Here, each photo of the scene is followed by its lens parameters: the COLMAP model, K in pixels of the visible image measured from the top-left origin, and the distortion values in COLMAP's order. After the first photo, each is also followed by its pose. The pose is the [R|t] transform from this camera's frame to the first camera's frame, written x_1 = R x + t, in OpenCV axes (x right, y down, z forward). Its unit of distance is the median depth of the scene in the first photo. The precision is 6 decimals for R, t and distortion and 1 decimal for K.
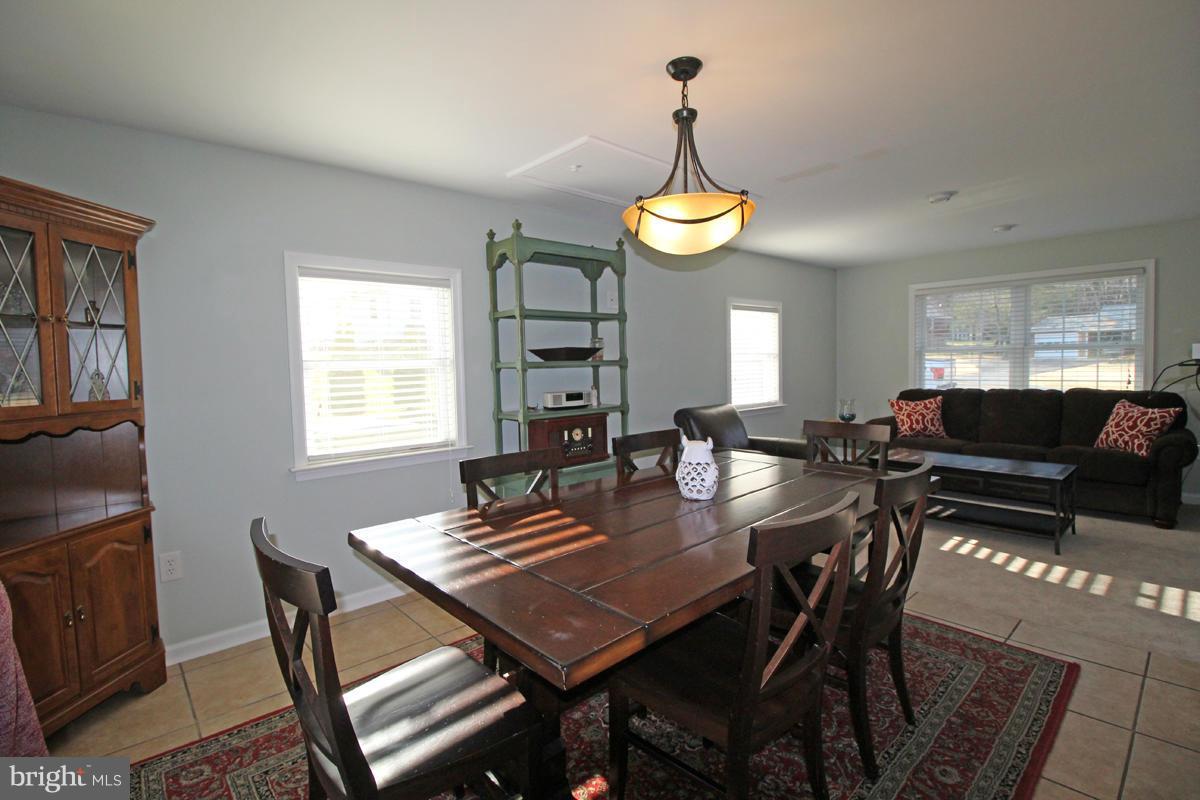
lens RADIAL K [[555.4, 0, 601.2], [0, 555.4, 398.2], [0, 0, 1]] dist [-0.002464, -0.011245]
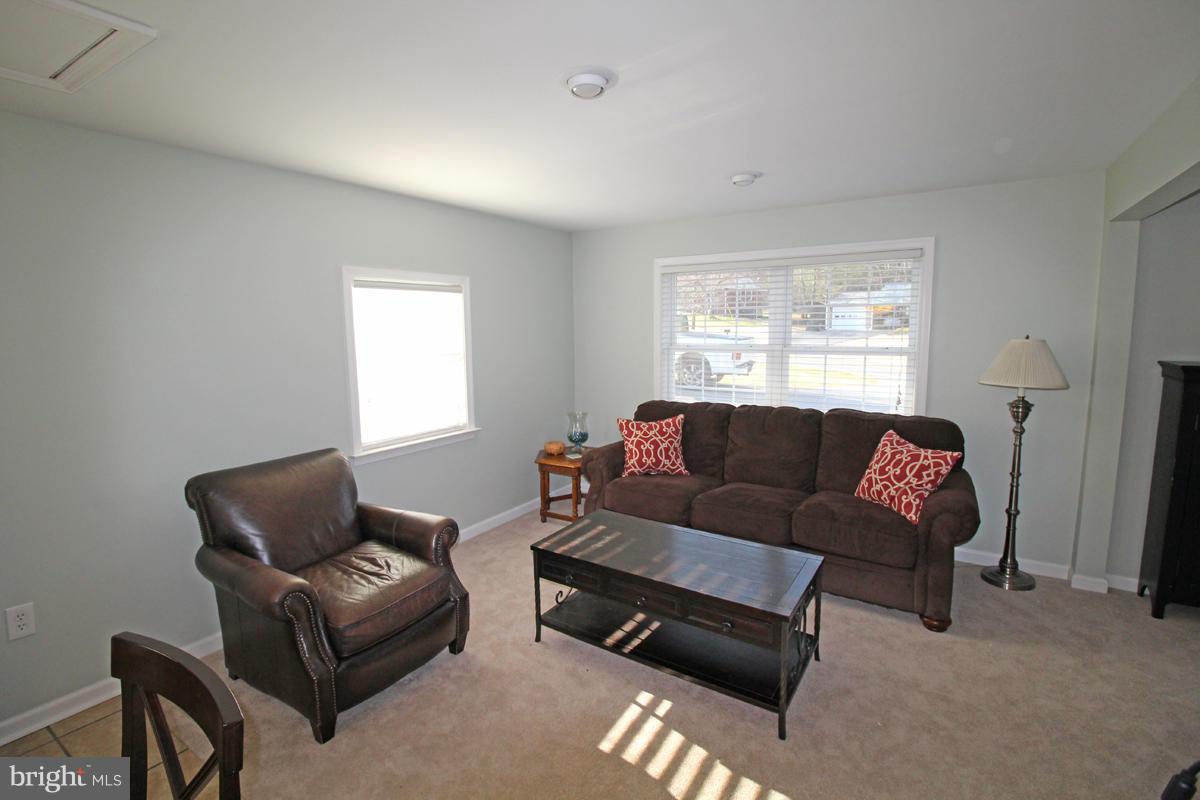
lens RADIAL K [[555.4, 0, 599.2], [0, 555.4, 400.2], [0, 0, 1]] dist [-0.002464, -0.011245]
pose [[0.964367, -0.022679, 0.263594, 0.376939], [0.005150, 0.997740, 0.066999, -0.086862], [-0.264518, -0.063254, 0.962304, 0.388919]]
